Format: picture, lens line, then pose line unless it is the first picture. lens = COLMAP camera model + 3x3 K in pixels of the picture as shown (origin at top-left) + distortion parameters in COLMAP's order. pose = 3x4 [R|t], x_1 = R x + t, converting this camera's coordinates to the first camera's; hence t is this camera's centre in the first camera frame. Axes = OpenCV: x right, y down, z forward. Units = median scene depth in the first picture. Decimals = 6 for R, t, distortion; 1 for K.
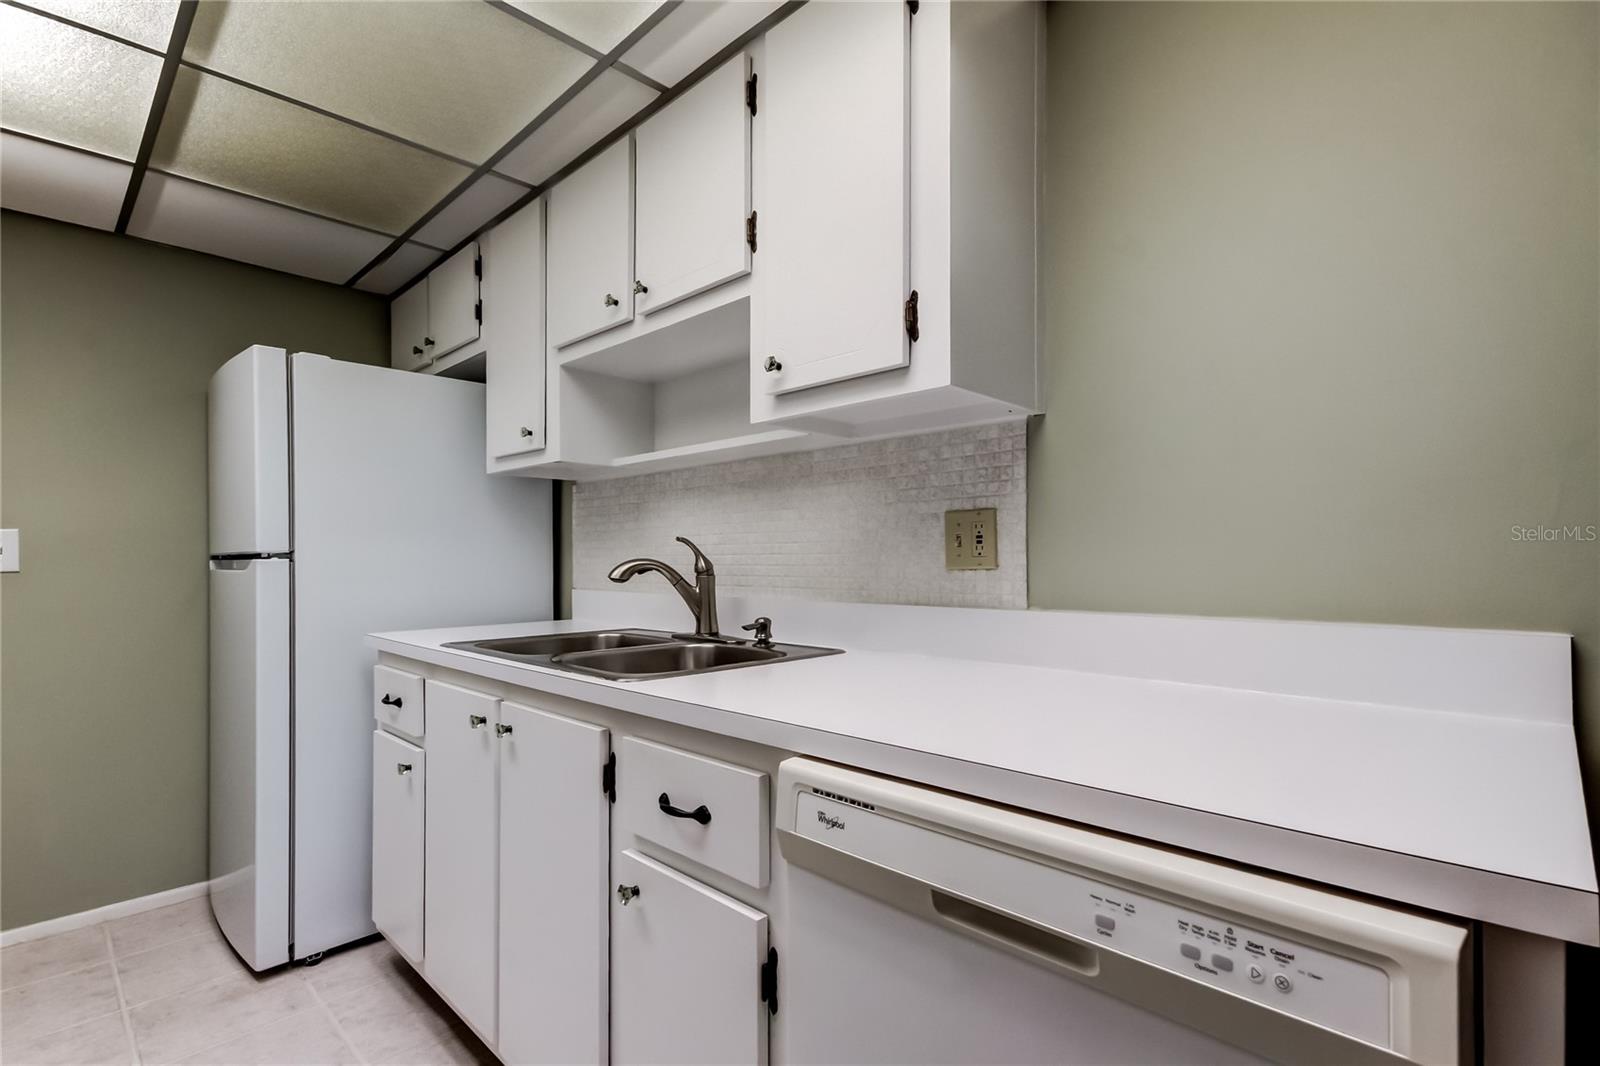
lens RADIAL K [[770.1, 0, 798.7], [0, 770.1, 558.7], [0, 0, 1]] dist [-0.000028, 0.000141]
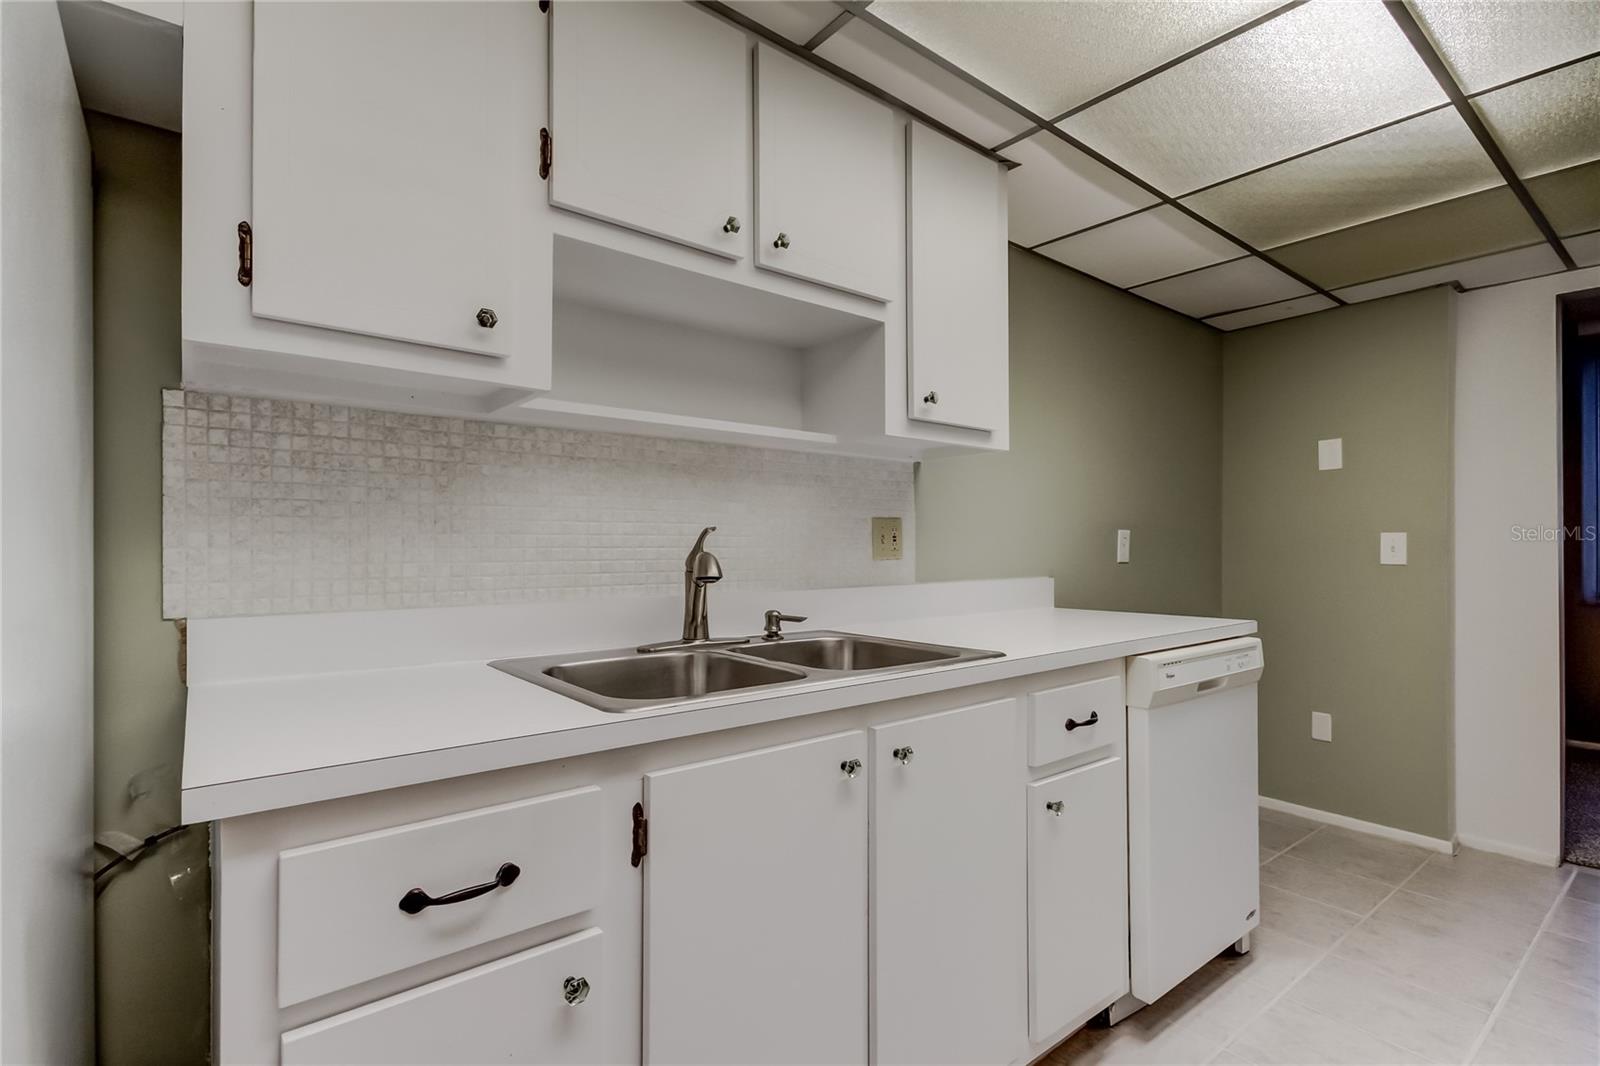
lens RADIAL K [[751.7, 0, 804.3], [0, 751.7, 546.9], [0, 0, 1]] dist [0.005057, 0.000617]
pose [[0.103945, 0.006768, 0.994560, -0.996673], [0.001799, 0.999974, -0.006993, 0.000343], [-0.994581, 0.002516, 0.103930, 0.840916]]
